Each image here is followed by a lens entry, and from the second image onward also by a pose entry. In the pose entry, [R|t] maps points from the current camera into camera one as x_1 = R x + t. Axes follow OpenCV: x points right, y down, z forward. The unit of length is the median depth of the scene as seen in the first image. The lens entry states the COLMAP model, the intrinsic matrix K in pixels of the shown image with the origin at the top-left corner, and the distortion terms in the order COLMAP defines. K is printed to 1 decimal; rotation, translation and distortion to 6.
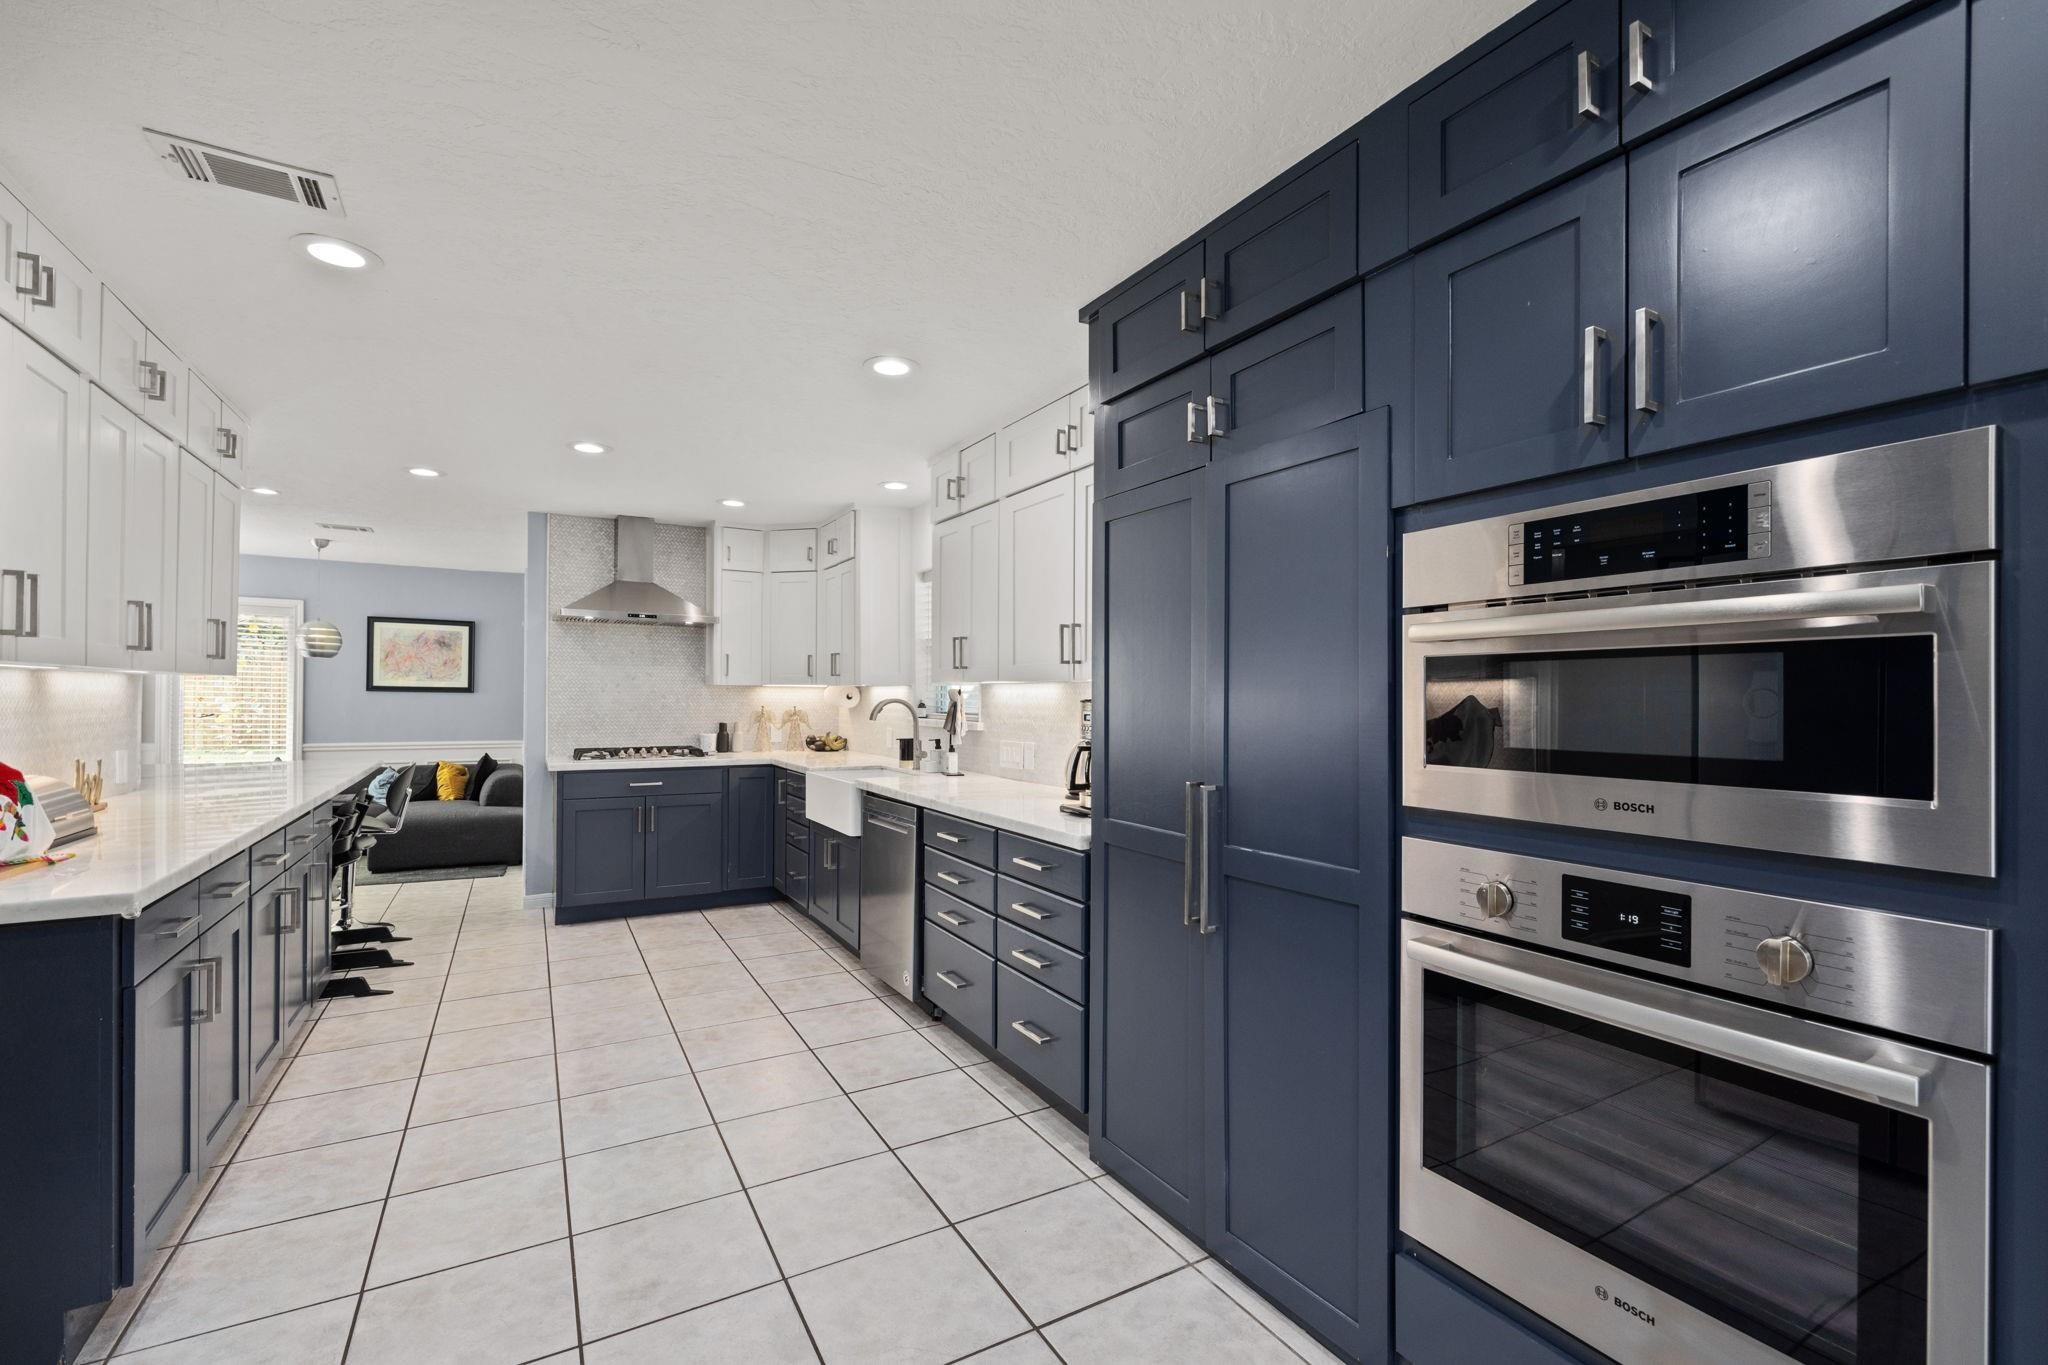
lens RADIAL K [[883.0, 0, 1022.2], [0, 883.0, 690.5], [0, 0, 1]] dist [-0.026879, -0.000145]
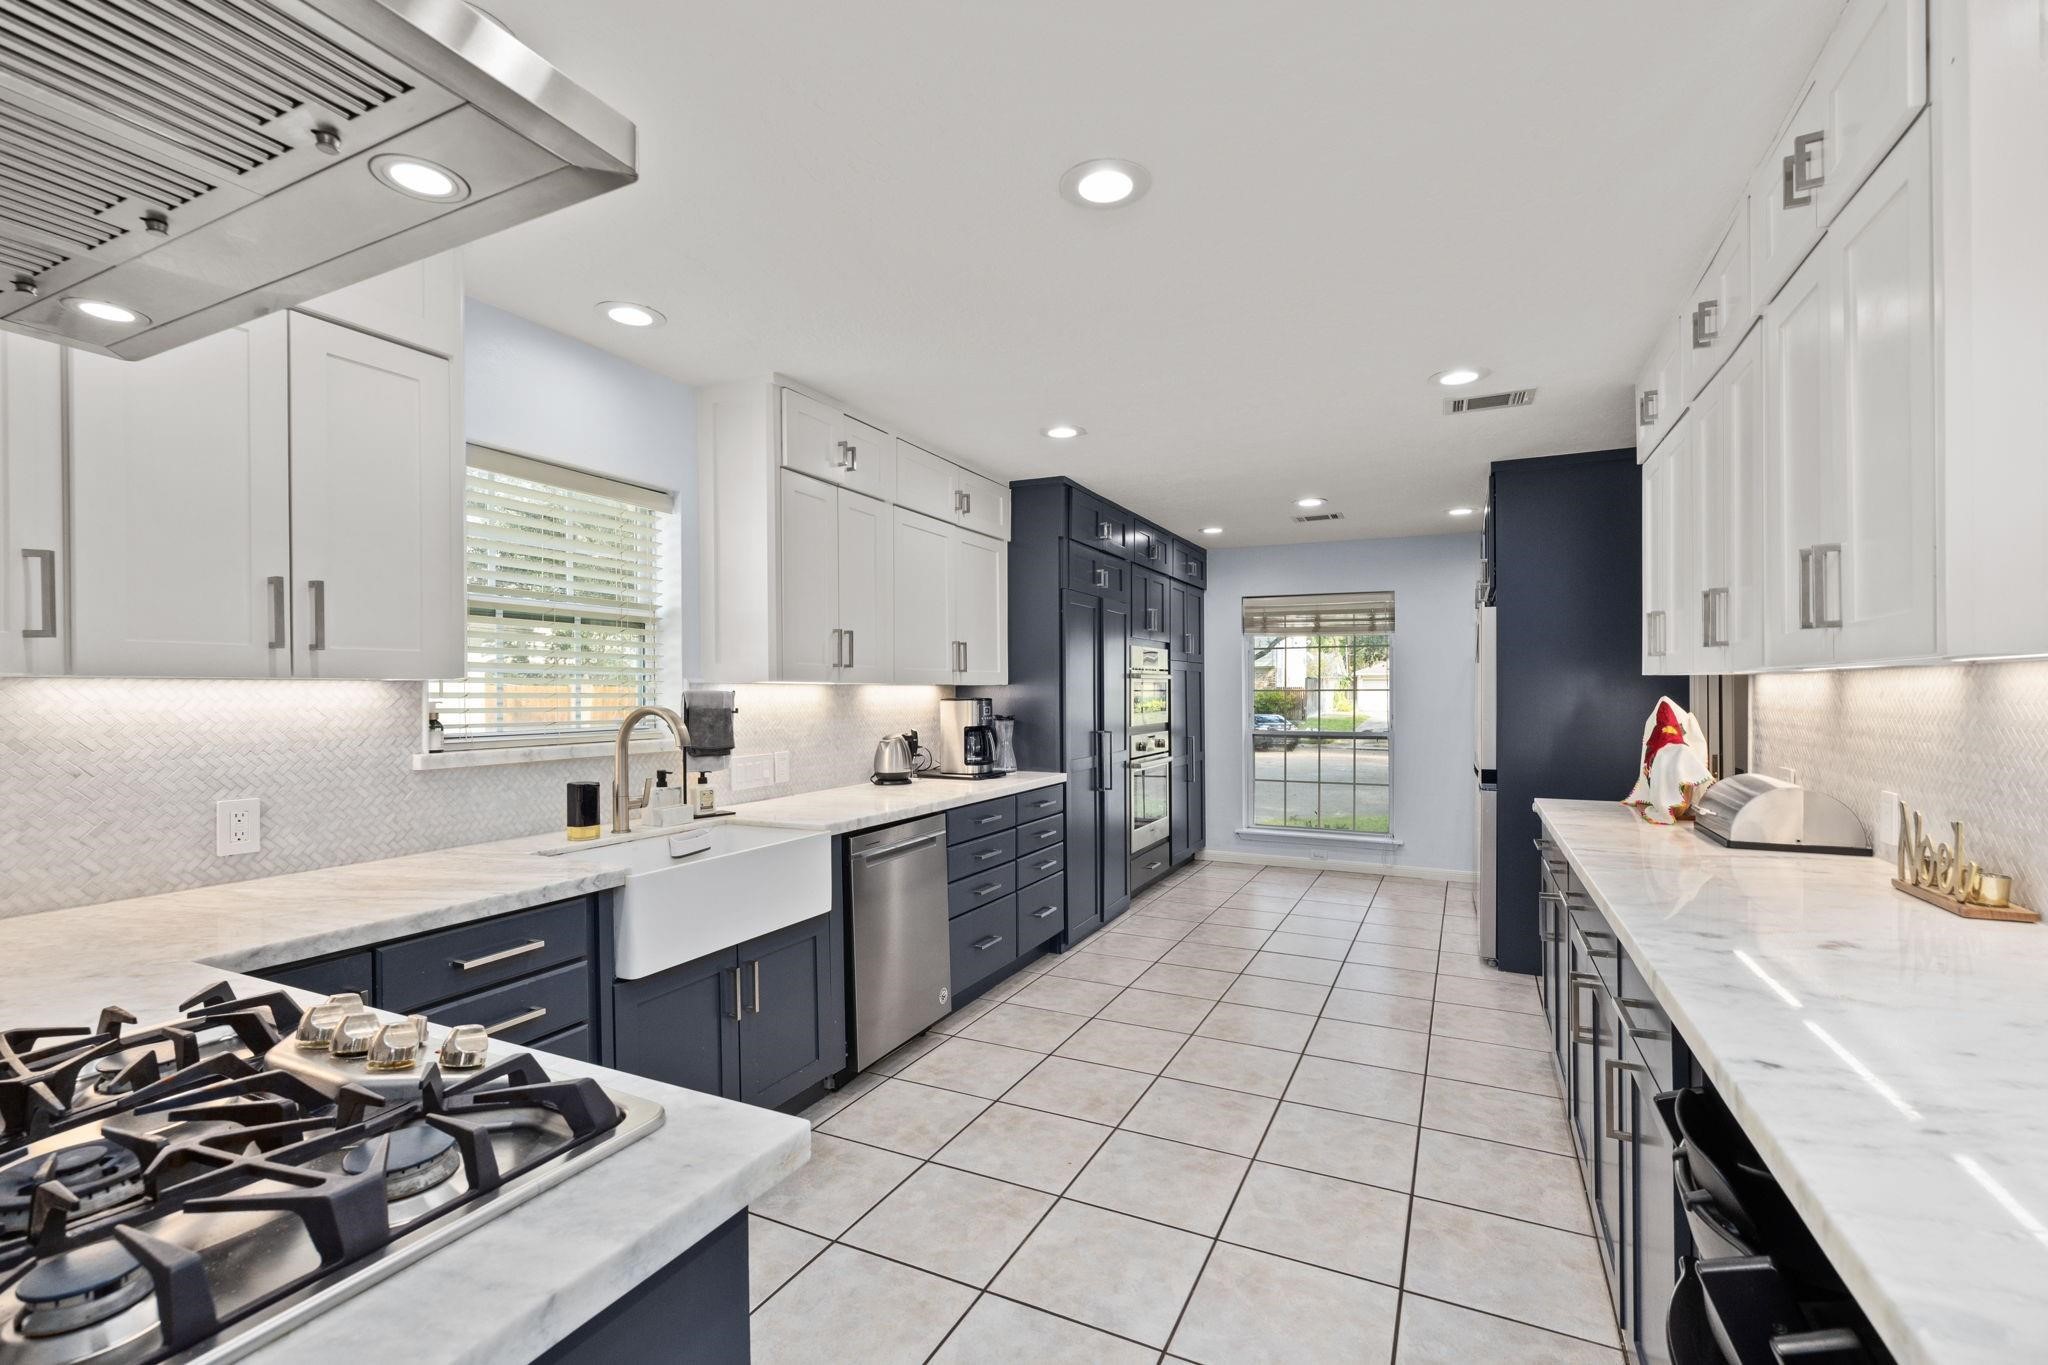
lens RADIAL K [[883.0, 0, 1022.2], [0, 883.0, 690.5], [0, 0, 1]] dist [-0.026879, -0.000145]
pose [[-0.553277, -0.005291, 0.832980, -1.145625], [-0.005782, 0.999980, 0.002511, -0.007941], [-0.832977, -0.003427, -0.553297, 1.719780]]
